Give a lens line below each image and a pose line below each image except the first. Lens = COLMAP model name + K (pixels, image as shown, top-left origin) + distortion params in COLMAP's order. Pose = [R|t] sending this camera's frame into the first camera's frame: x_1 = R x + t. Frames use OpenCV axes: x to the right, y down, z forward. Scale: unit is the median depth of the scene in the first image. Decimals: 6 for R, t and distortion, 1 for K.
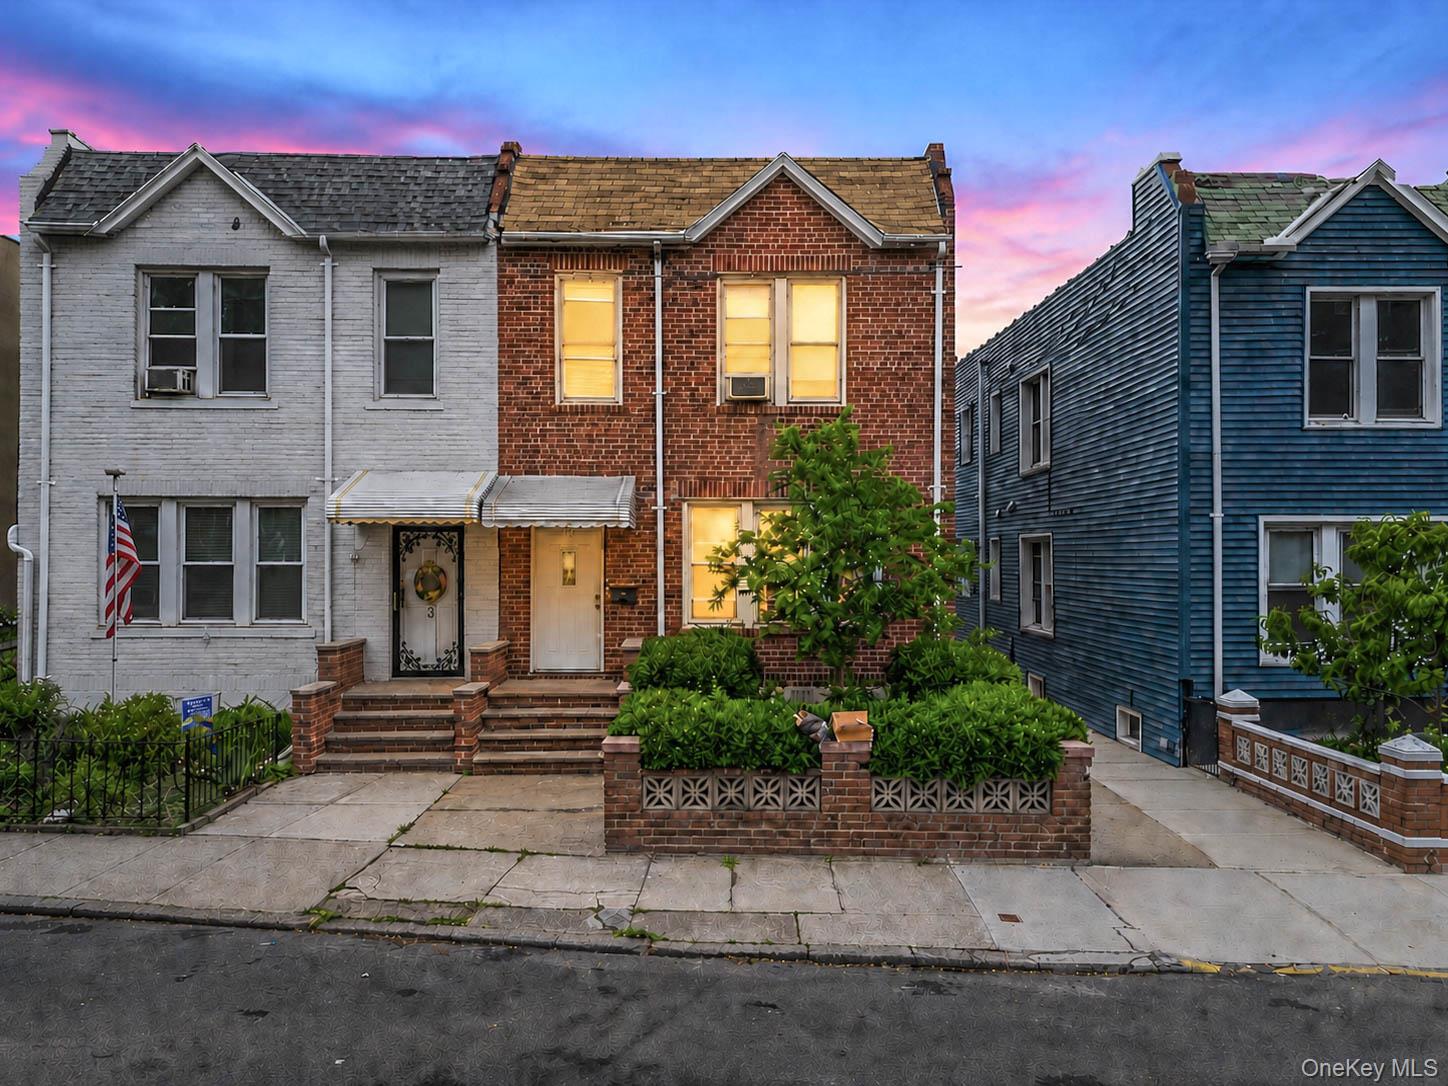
lens RADIAL K [[1049.8, 0, 654.5], [0, 1049.8, 539.1], [0, 0, 1]] dist [0.030644, -0.001493]
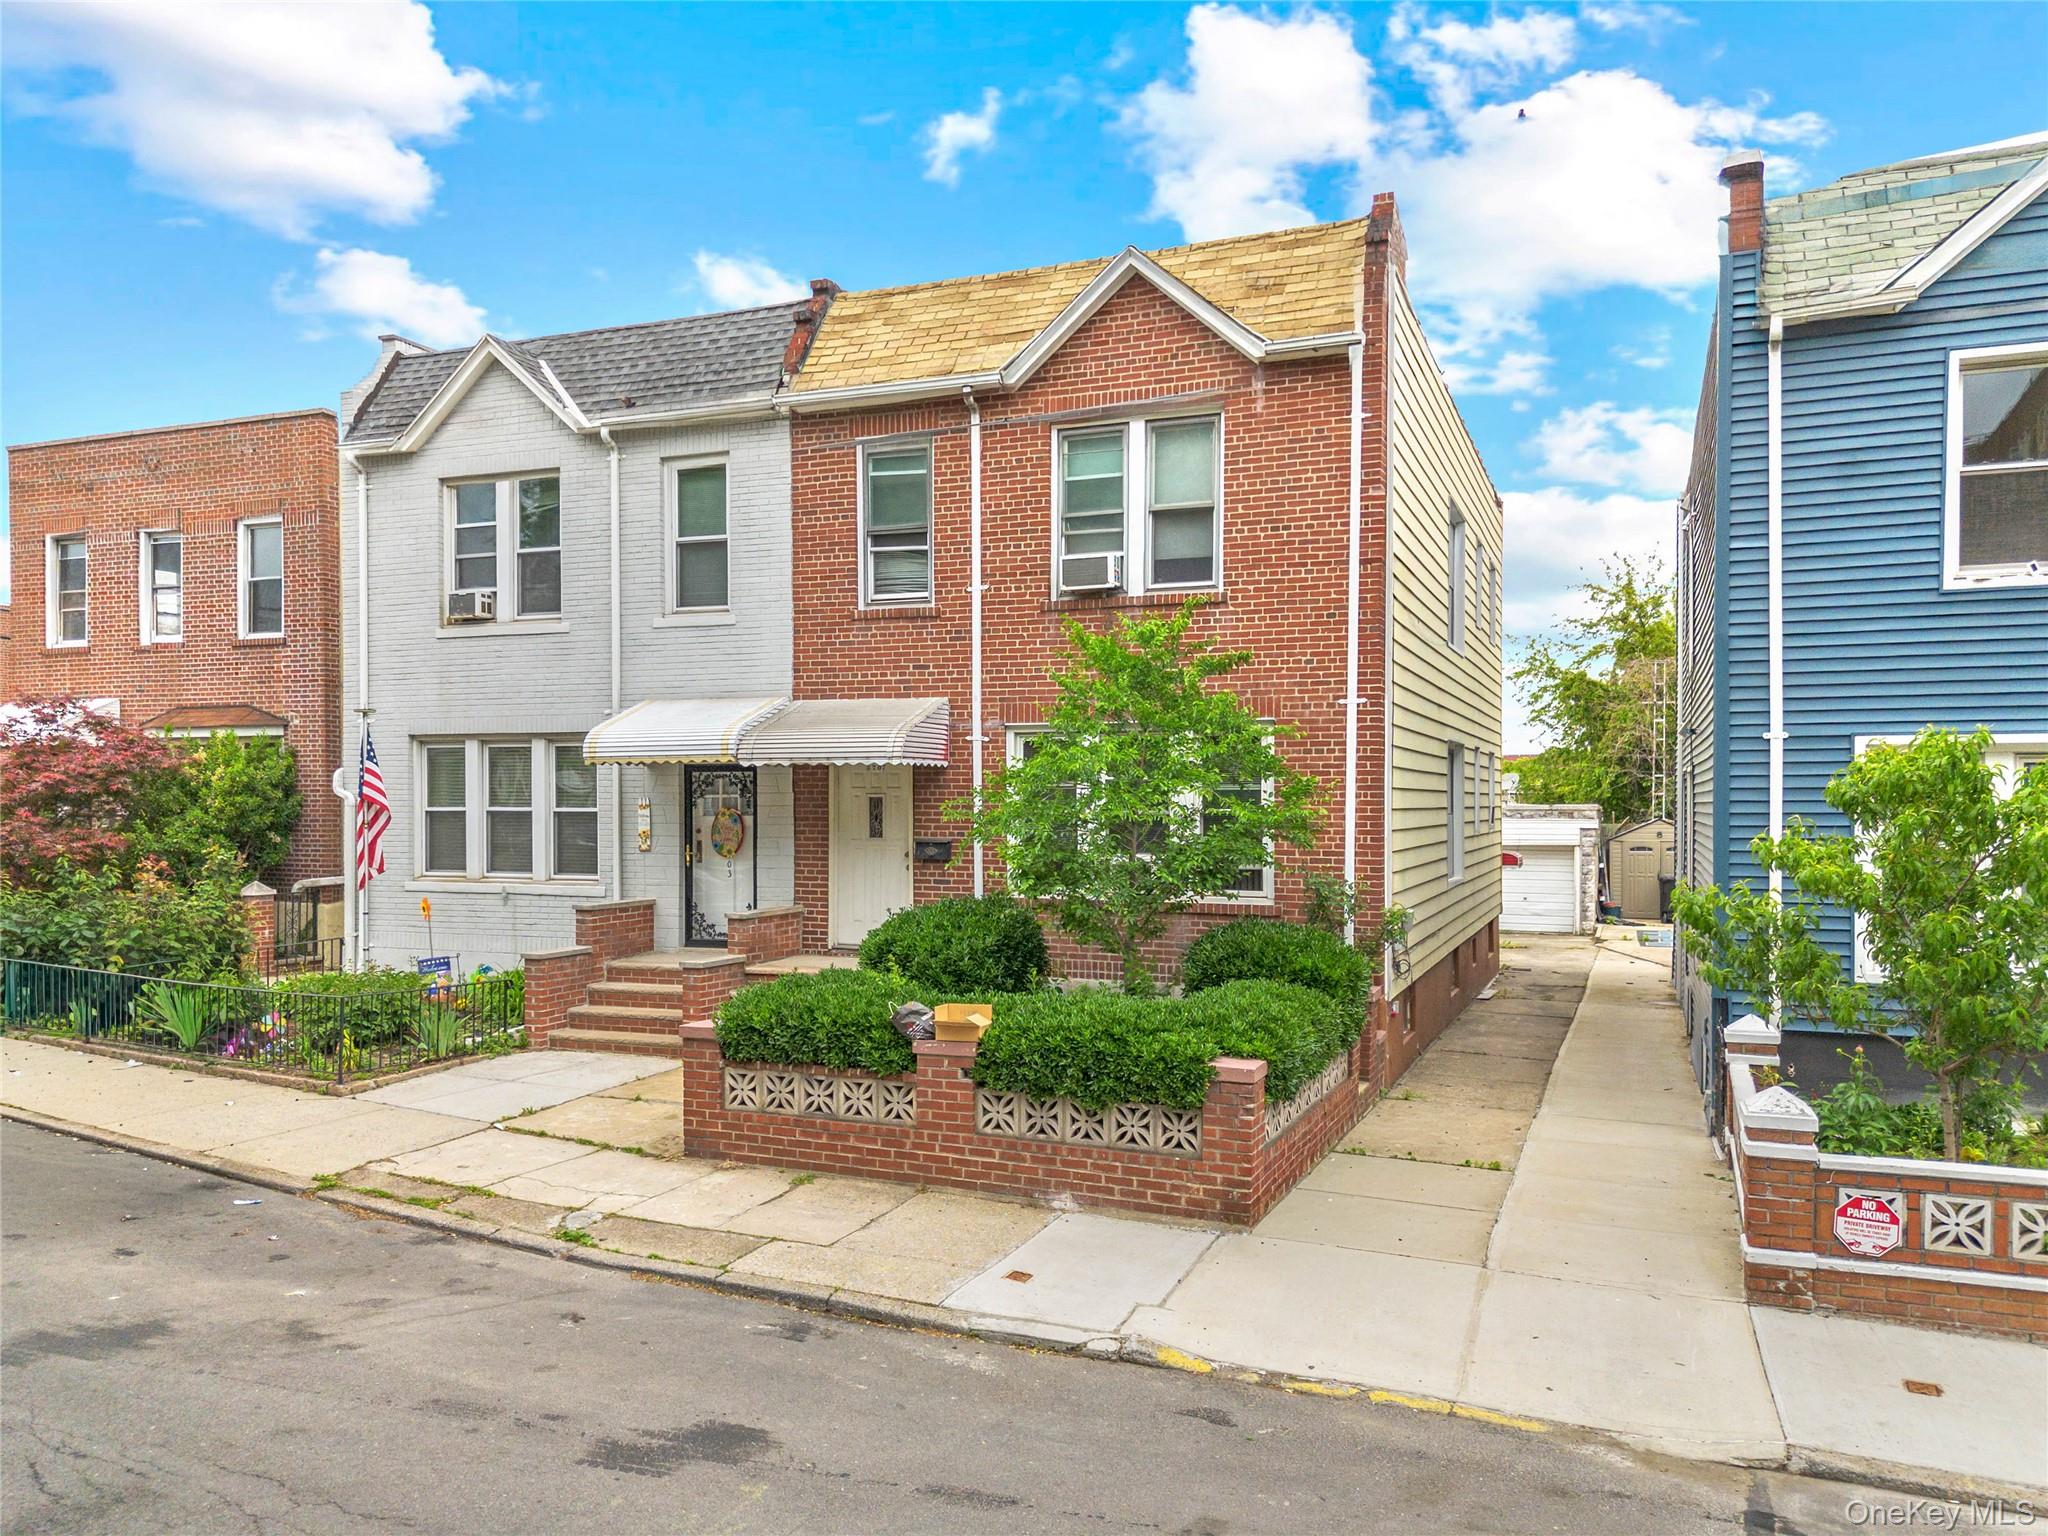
lens RADIAL K [[1500.1, 0, 985.5], [0, 1500.1, 794.4], [0, 0, 1]] dist [0.118365, -0.236740]
pose [[0.917350, -0.002130, -0.398075, 0.450498], [0.005888, 0.999949, 0.008220, 0.001972], [0.398038, -0.009884, 0.917316, -0.002681]]
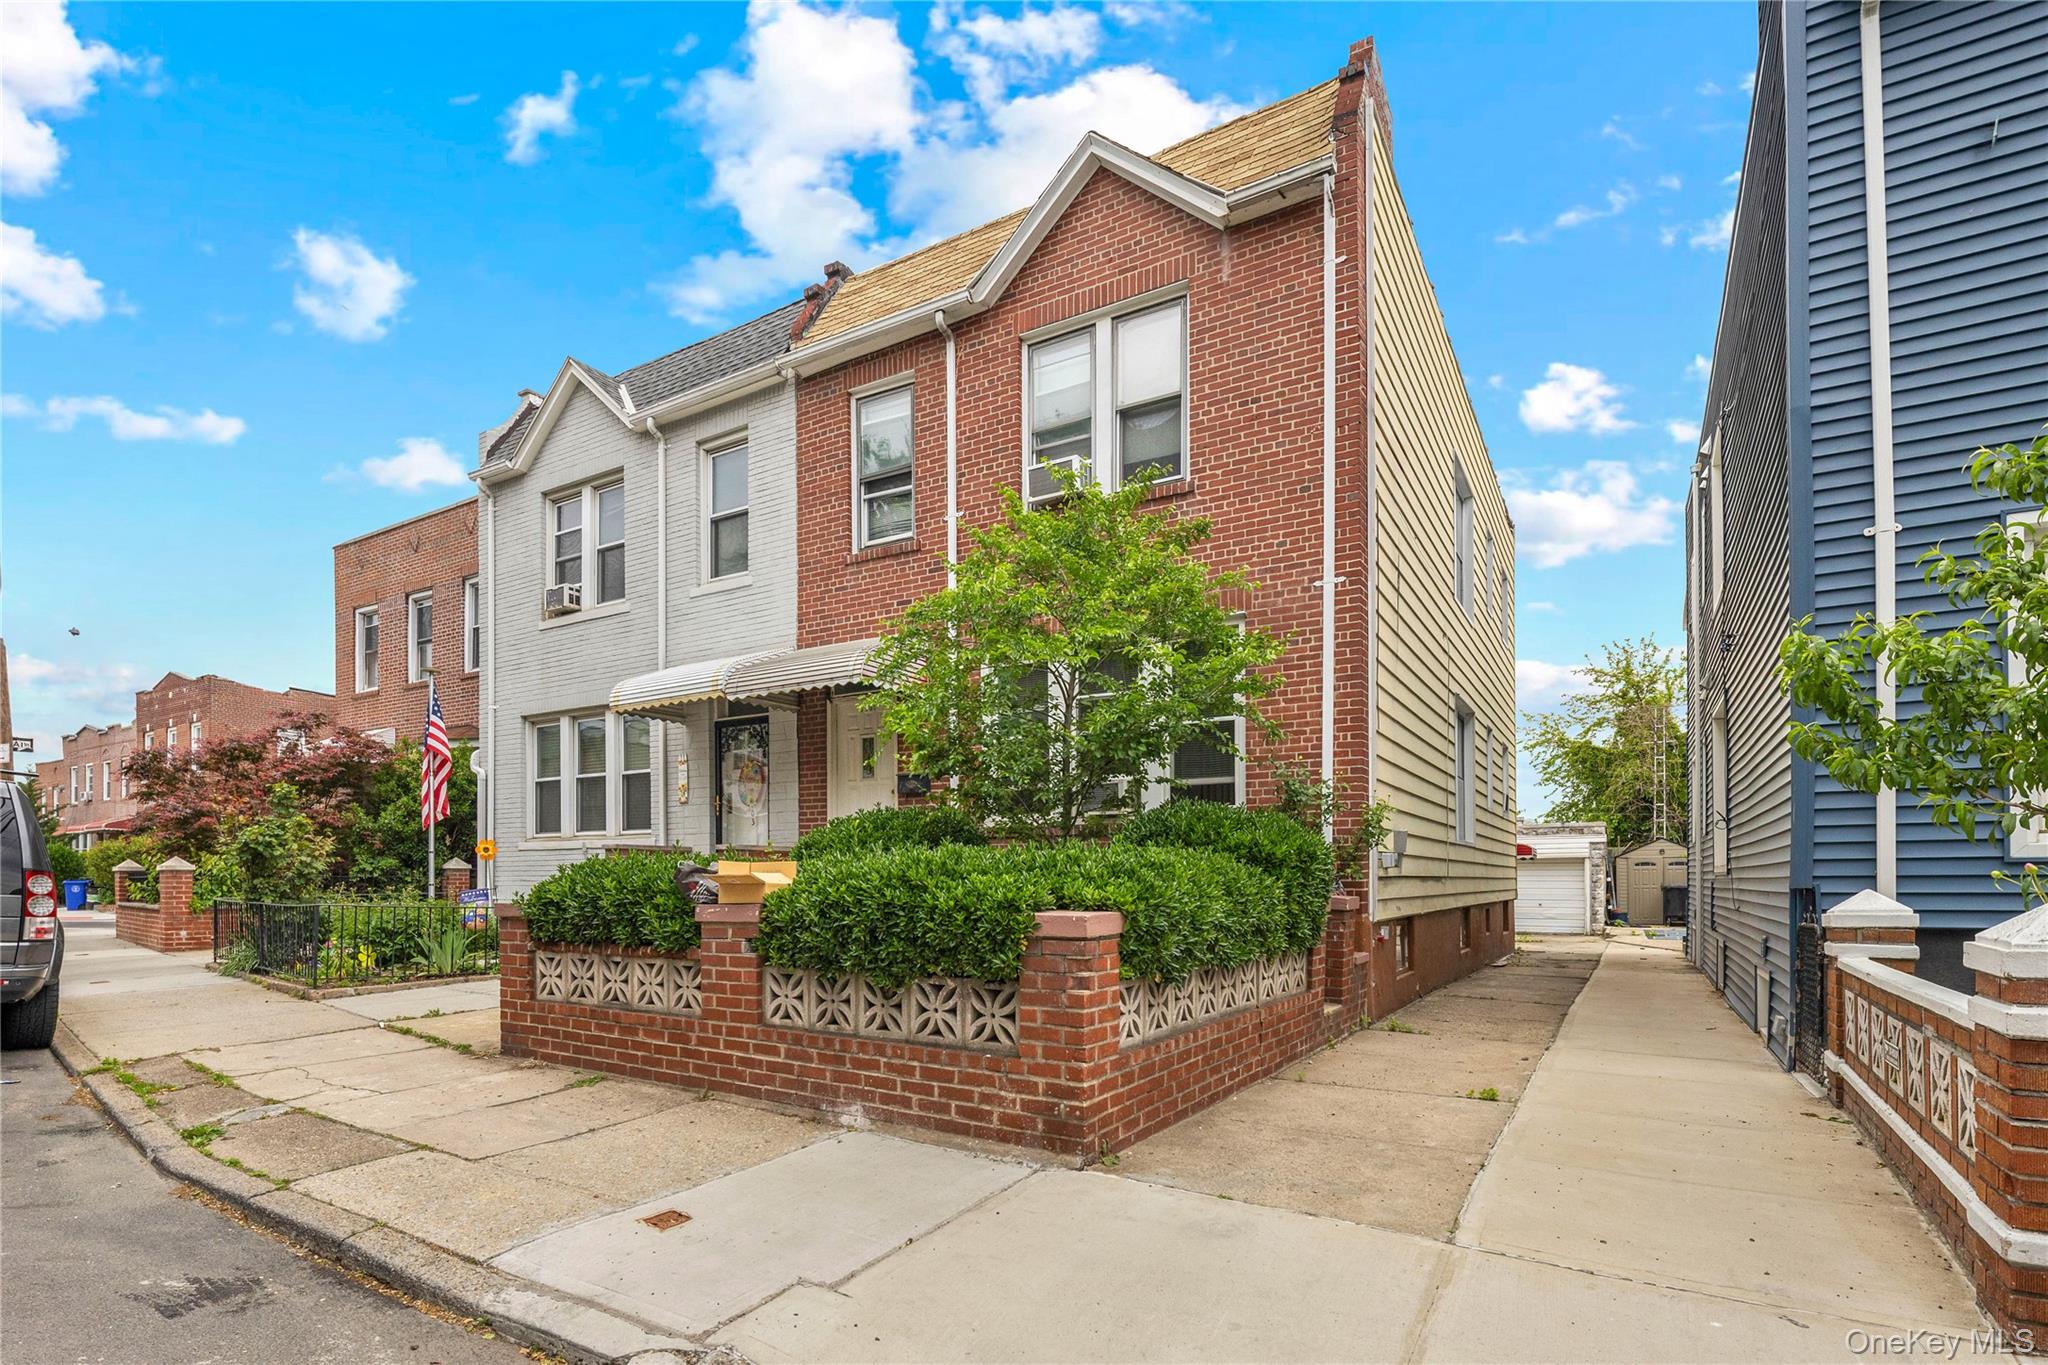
lens RADIAL K [[983.1, 0, 1025.9], [0, 983.1, 861.9], [0, 0, 1]] dist [0.002109, 0.000112]
pose [[0.851725, -0.011359, -0.523866, 0.424944], [0.002790, 0.999849, -0.017144, 0.124720], [0.523982, 0.013140, 0.851628, 0.426900]]
